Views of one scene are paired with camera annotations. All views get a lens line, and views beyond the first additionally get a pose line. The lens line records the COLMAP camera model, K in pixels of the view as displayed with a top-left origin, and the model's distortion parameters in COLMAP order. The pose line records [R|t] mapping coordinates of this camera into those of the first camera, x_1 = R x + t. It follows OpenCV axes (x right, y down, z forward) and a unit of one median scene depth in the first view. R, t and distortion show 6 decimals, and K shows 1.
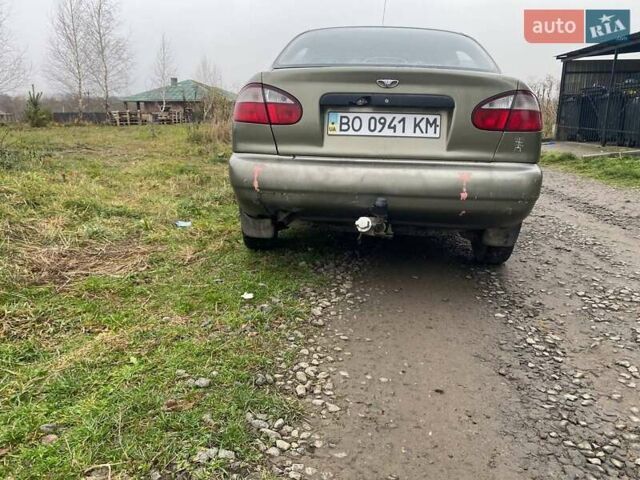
lens RADIAL K [[460.2, 0, 325.3], [0, 460.2, 239.0], [0, 0, 1]] dist [0.020248, -0.020201]
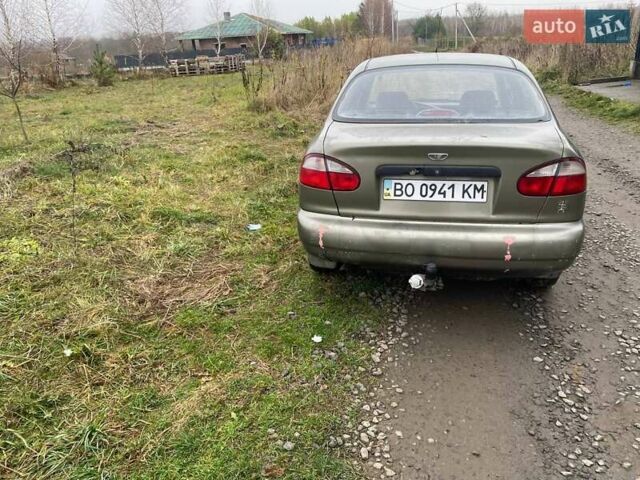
lens RADIAL K [[460.2, 0, 335.3], [0, 460.2, 235.2], [0, 0, 1]] dist [0.020248, -0.020201]
pose [[0.994058, -0.012926, -0.108077, 0.008810], [0.027819, 0.990117, 0.137454, -0.299988], [0.105232, -0.139644, 0.984594, -0.124270]]
